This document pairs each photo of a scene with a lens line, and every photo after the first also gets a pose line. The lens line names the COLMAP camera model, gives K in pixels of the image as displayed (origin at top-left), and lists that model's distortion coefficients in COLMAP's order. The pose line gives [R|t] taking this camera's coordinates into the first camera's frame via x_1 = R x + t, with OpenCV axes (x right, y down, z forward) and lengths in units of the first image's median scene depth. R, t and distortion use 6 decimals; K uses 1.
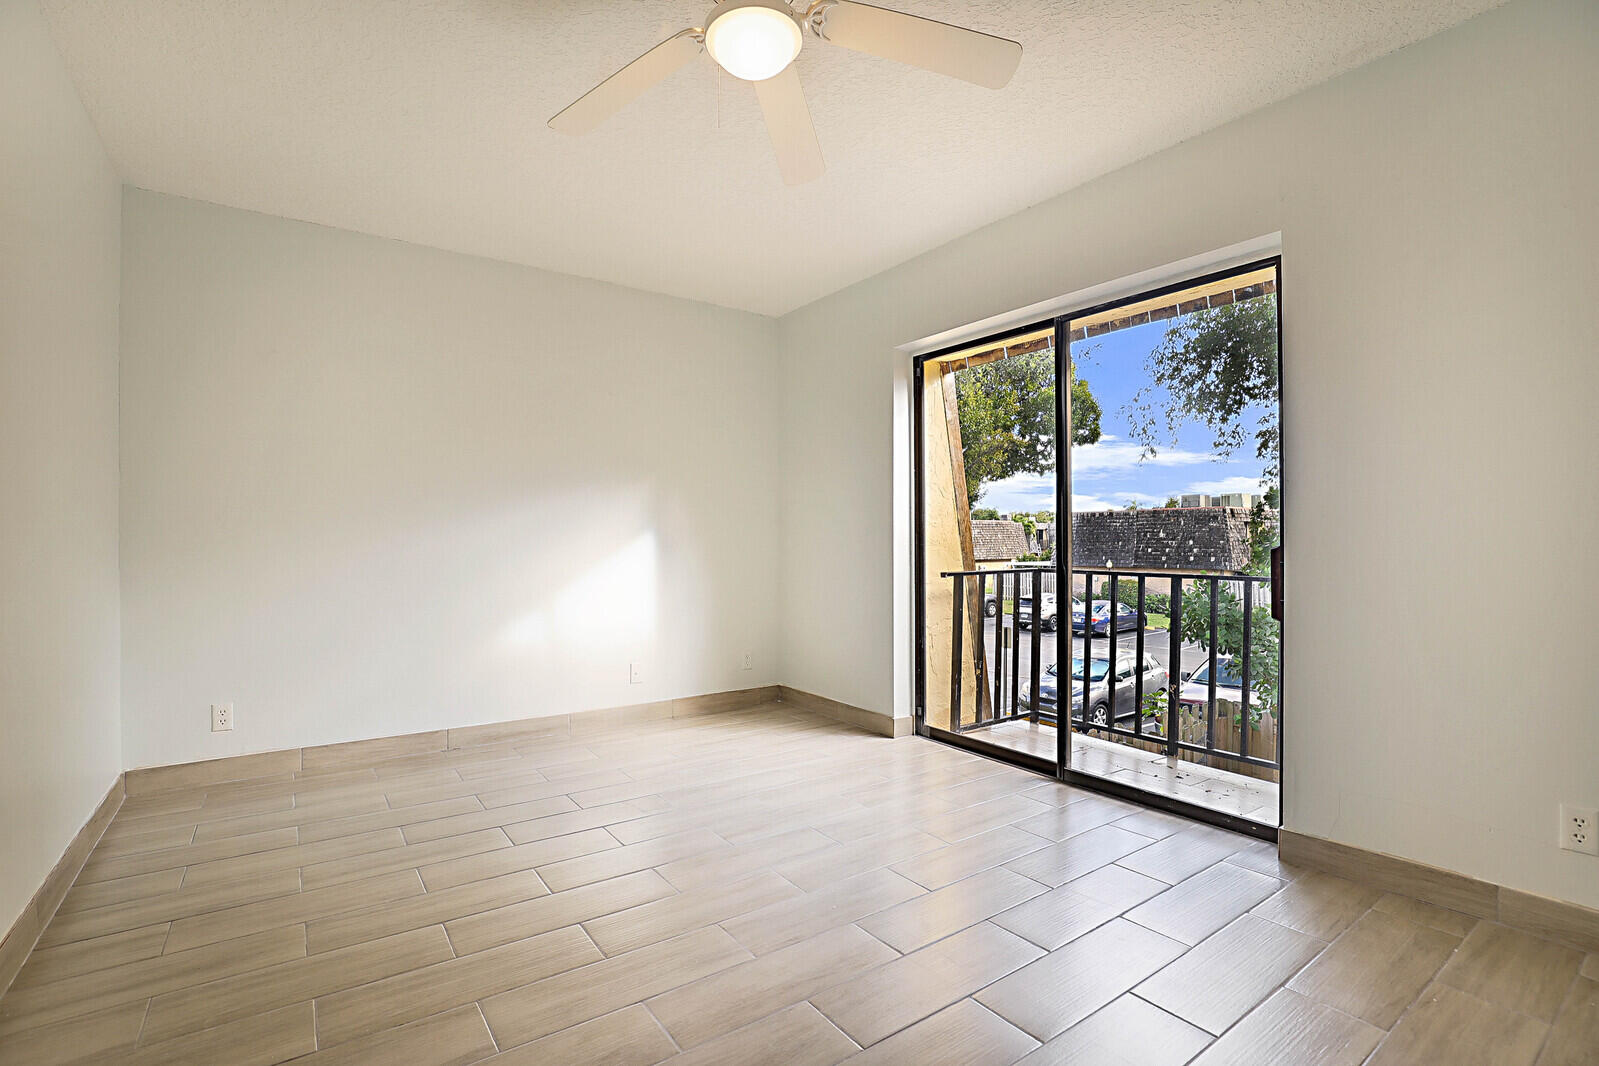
lens RADIAL K [[747.4, 0, 798.5], [0, 747.4, 530.0], [0, 0, 1]] dist [-0.027546, 0.002573]
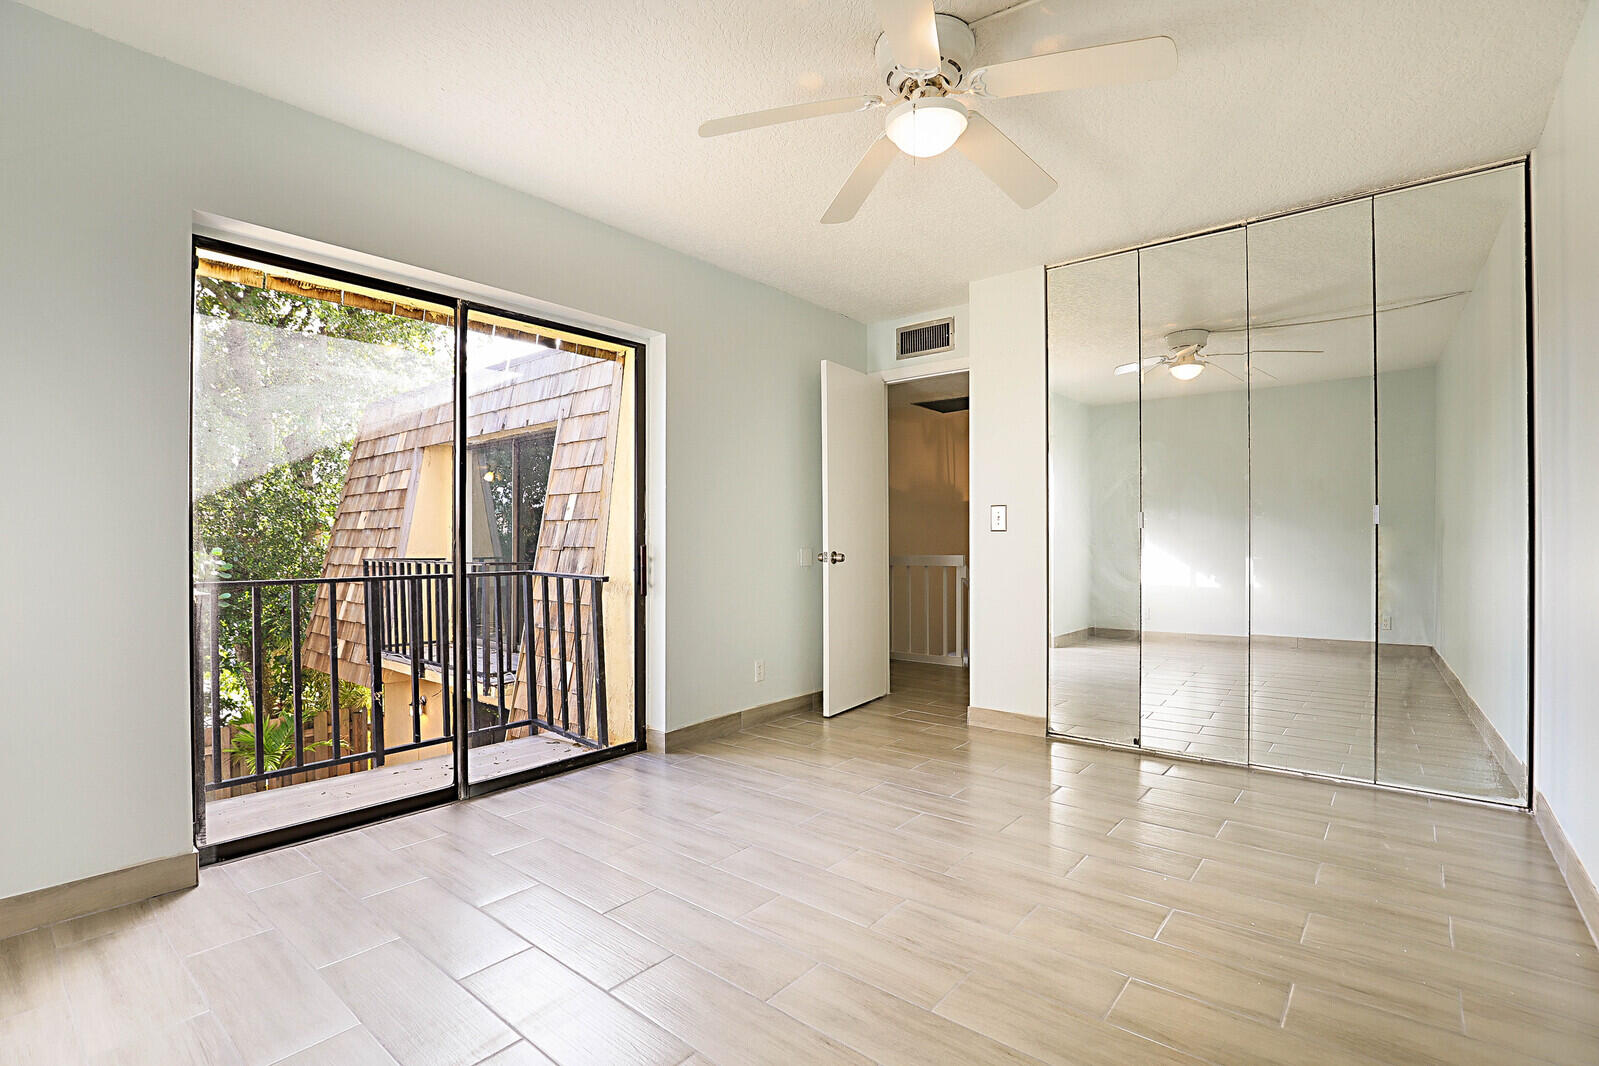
lens RADIAL K [[747.4, 0, 793.0], [0, 747.4, 543.0], [0, 0, 1]] dist [-0.027546, 0.002573]
pose [[-0.242887, -0.019931, 0.969850, -0.638651], [-0.011971, 0.999774, 0.017548, -0.007776], [-0.969981, -0.007348, -0.243070, 0.820476]]
